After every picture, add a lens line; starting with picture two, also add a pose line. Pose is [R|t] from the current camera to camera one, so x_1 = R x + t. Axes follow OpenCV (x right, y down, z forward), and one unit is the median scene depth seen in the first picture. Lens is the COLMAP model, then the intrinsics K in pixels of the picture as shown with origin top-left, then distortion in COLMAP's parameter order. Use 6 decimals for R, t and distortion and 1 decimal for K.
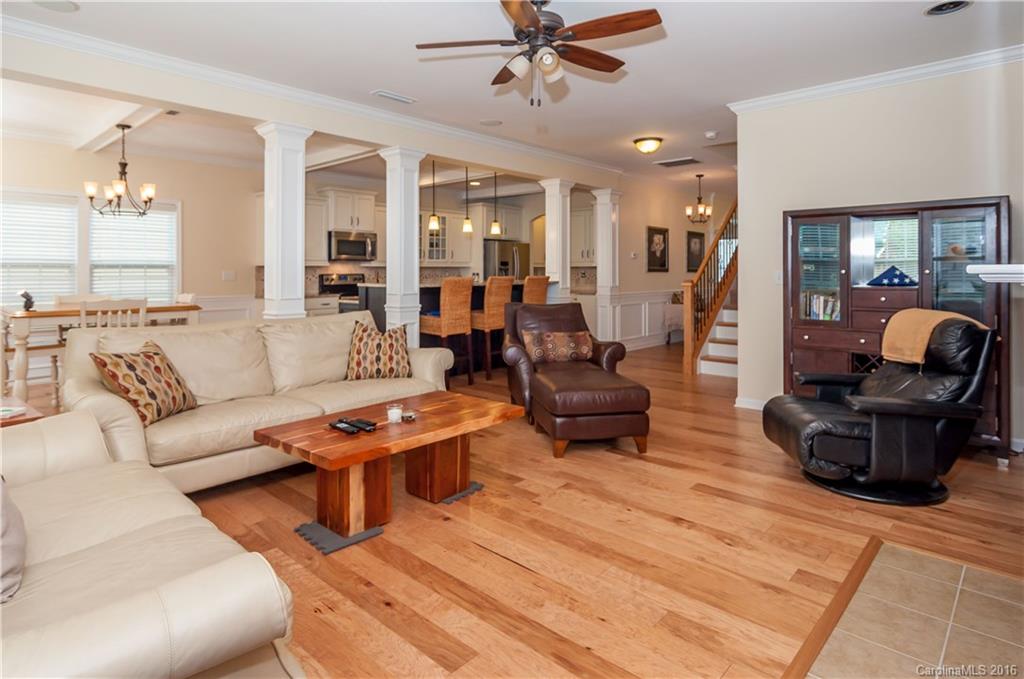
lens RADIAL K [[570.9, 0, 483.7], [0, 570.9, 268.7], [0, 0, 1]] dist [0.002661, 0.000429]
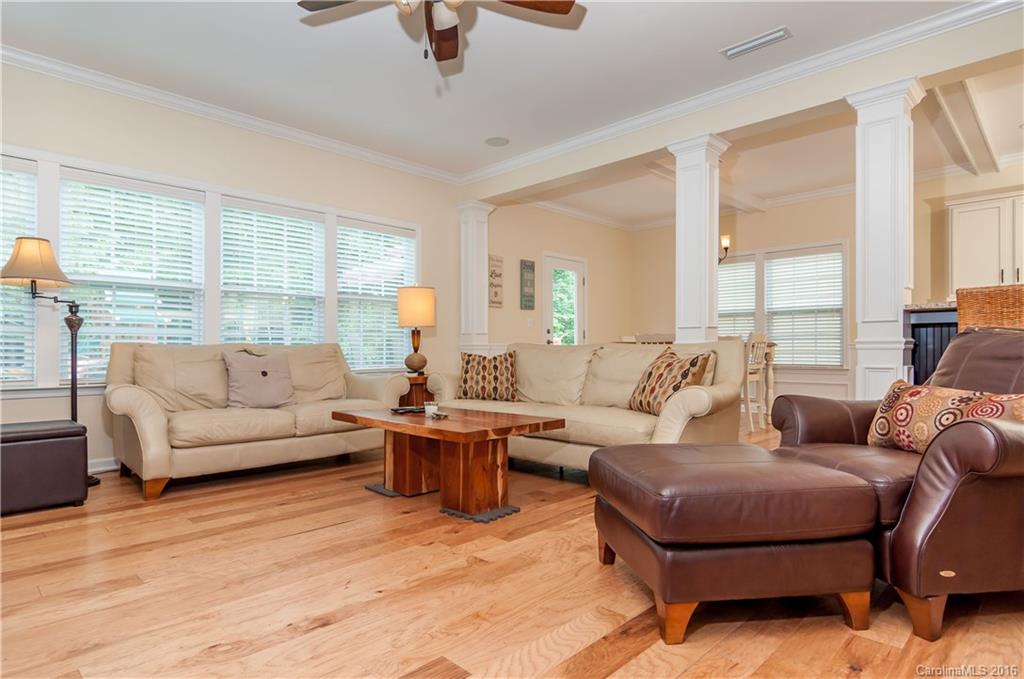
lens RADIAL K [[558.3, 0, 510.5], [0, 558.3, 348.1], [0, 0, 1]] dist [-0.001222, -0.000453]
pose [[-0.019610, -0.005519, -0.999792, 0.974499], [0.003560, 0.999978, -0.005590, 0.158951], [0.999801, -0.003669, -0.019590, 1.267270]]
